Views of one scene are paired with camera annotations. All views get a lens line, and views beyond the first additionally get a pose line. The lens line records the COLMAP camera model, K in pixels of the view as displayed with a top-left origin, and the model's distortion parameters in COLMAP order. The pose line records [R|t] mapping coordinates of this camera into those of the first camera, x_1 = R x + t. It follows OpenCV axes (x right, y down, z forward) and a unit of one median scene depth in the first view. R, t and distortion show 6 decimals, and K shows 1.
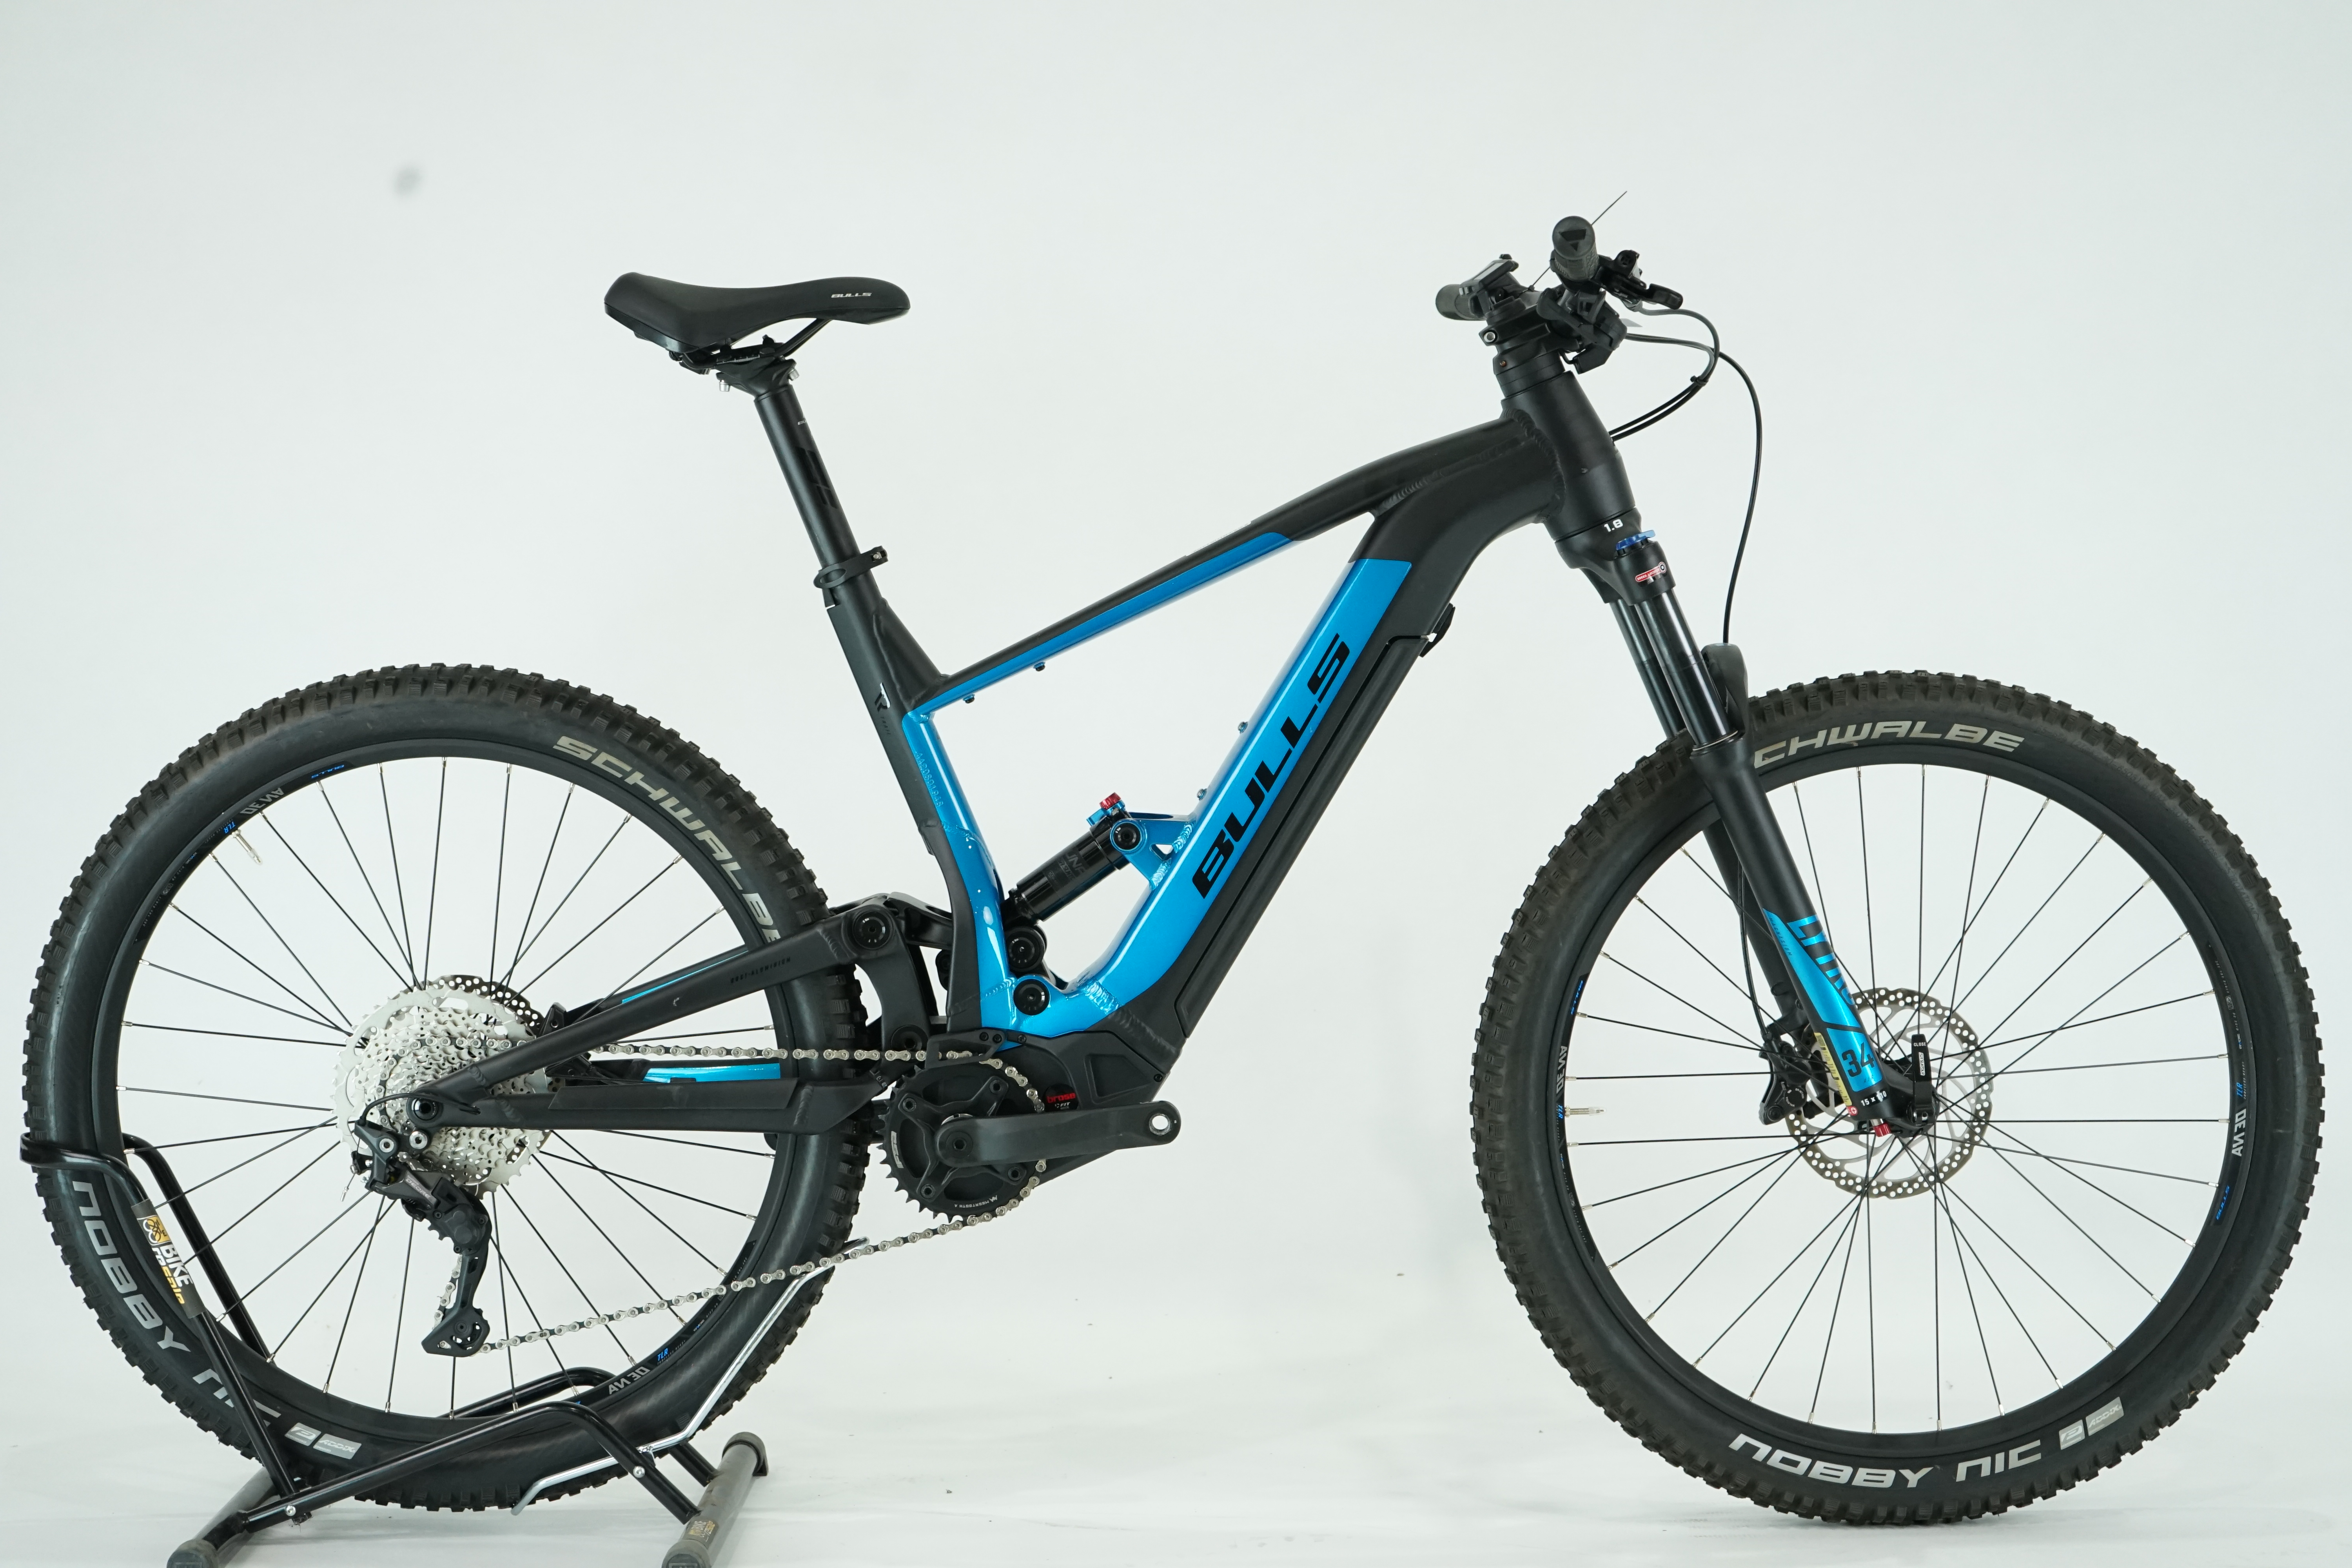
lens RADIAL K [[4466.1, 0, 1176.0], [0, 4466.1, 784.0], [0, 0, 1]] dist [-0.048850, 0.147188]
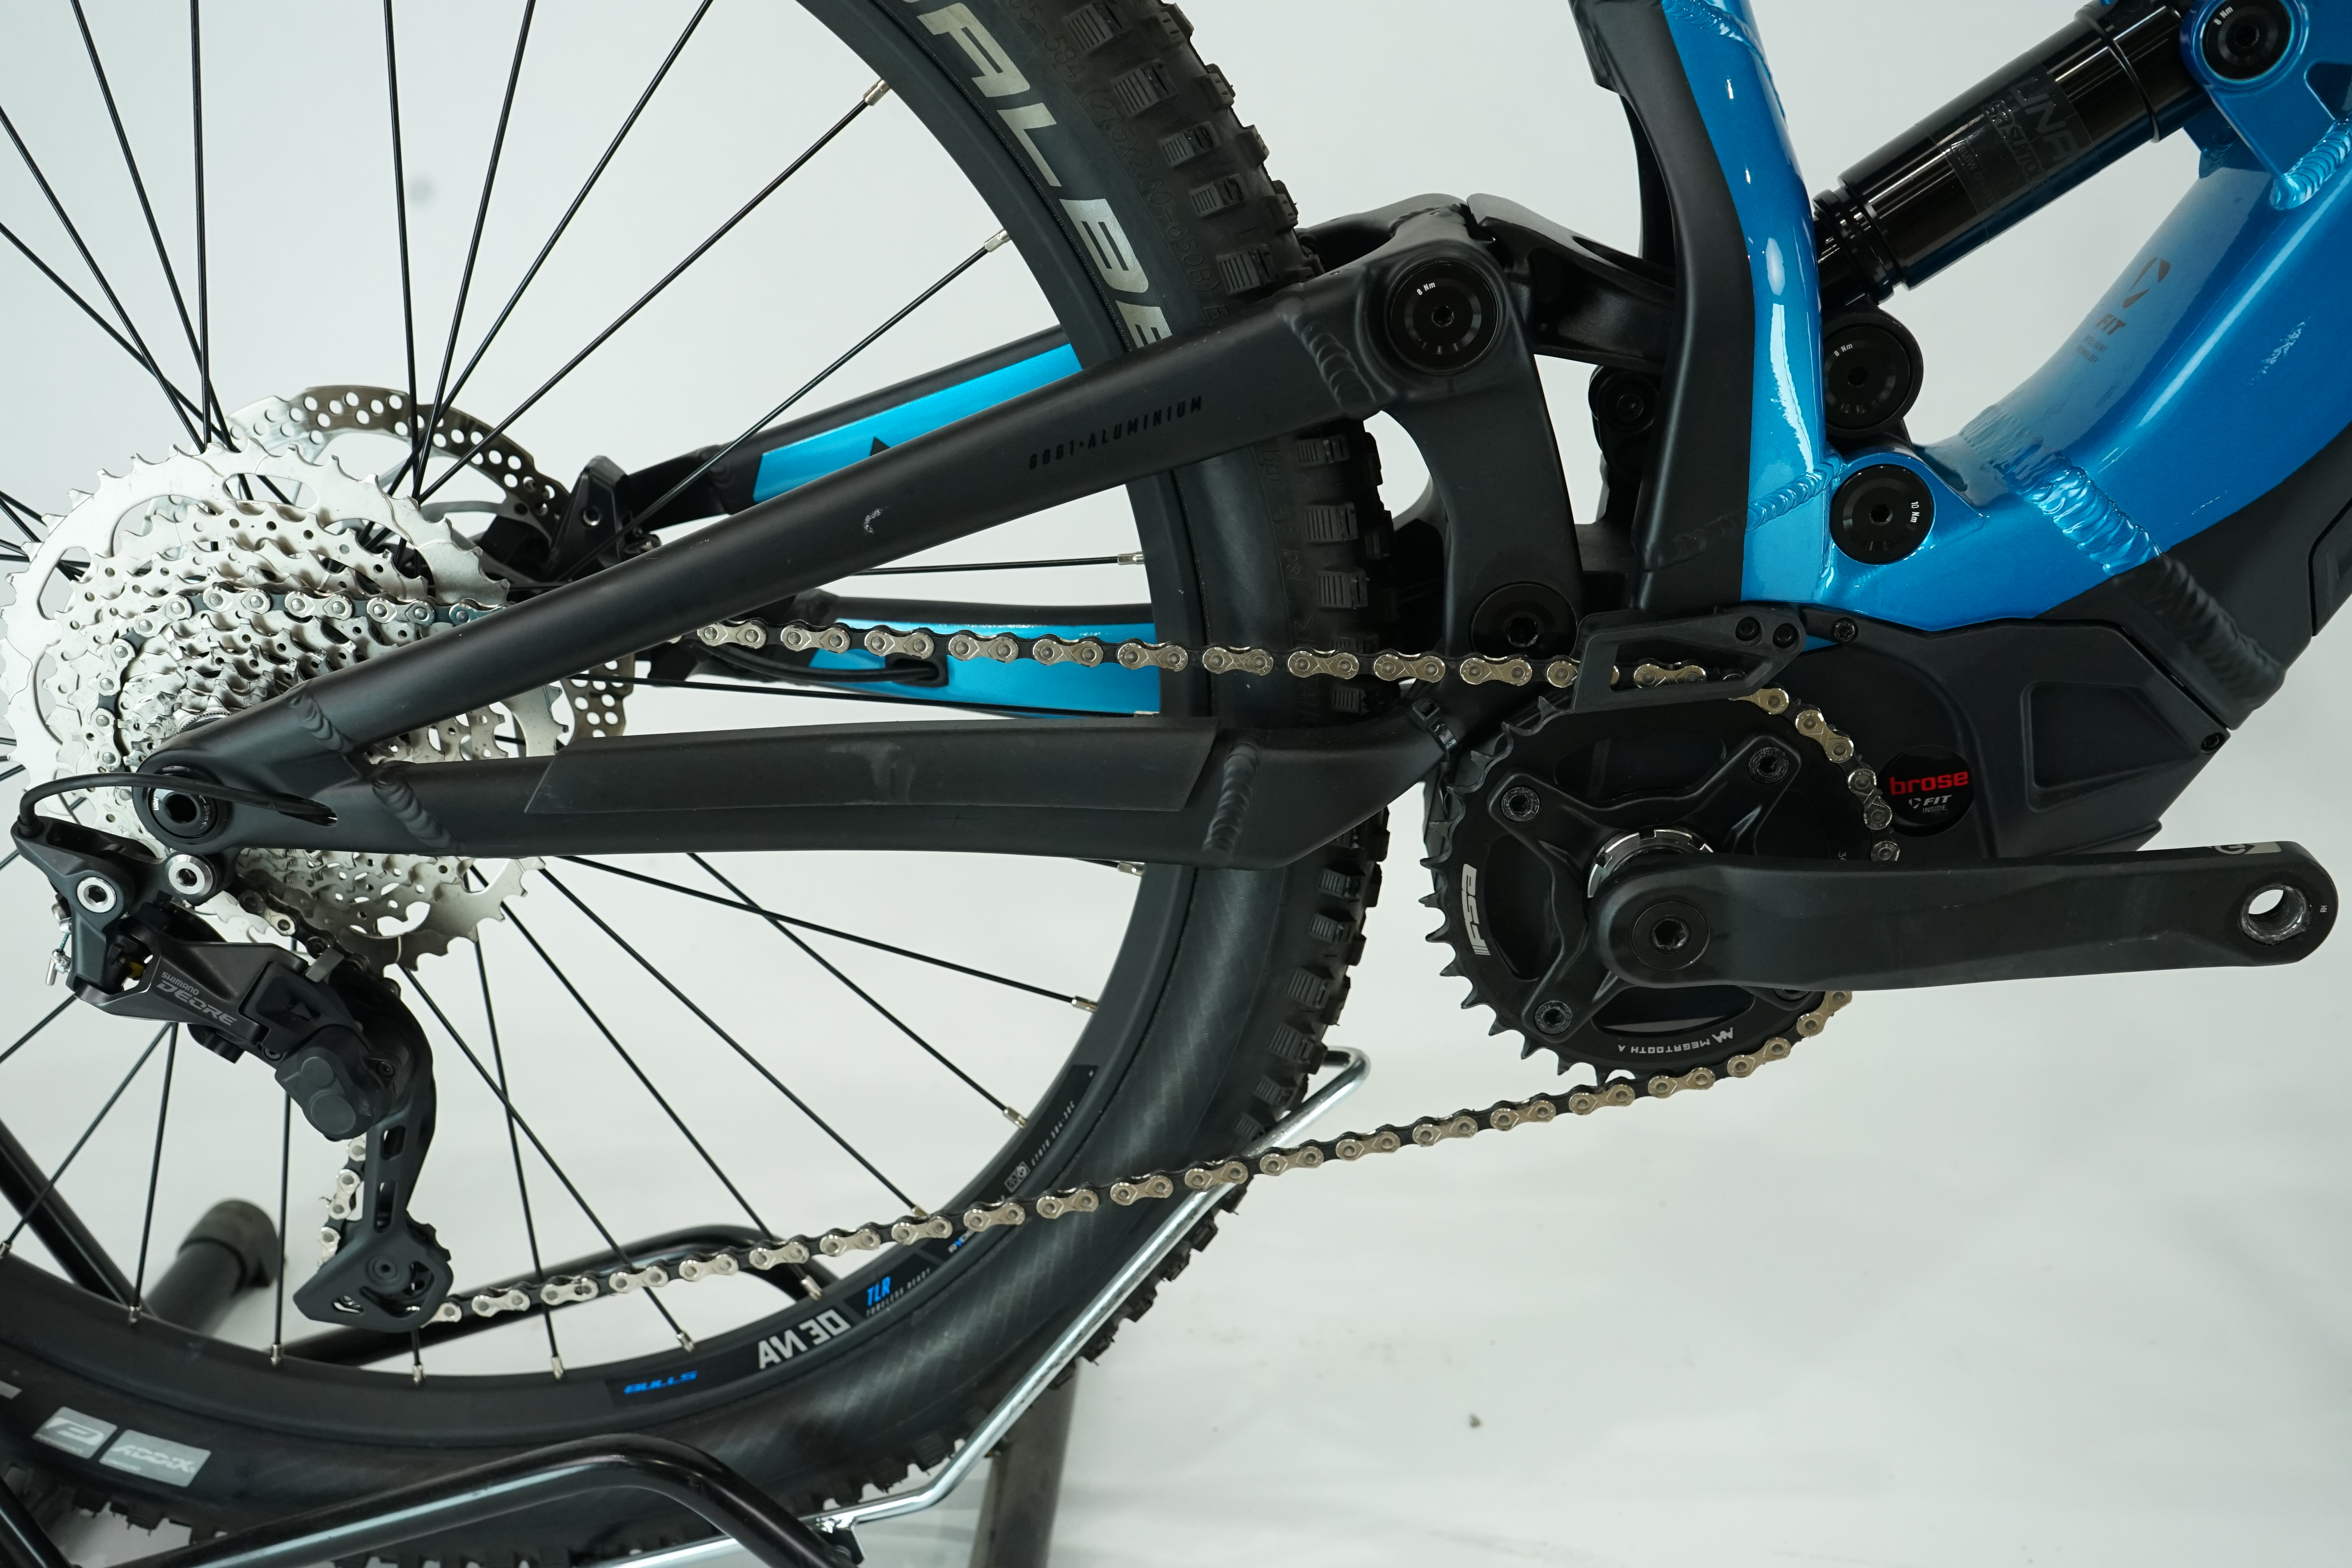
lens RADIAL K [[2323.5, 0, 1176.0], [0, 2323.5, 784.0], [0, 0, 1]] dist [0.002148, -0.005014]
pose [[0.999160, 0.022216, -0.034420, -0.080993], [-0.010785, 0.953193, 0.302171, 0.013327], [0.039522, -0.301547, 0.952632, 0.815573]]
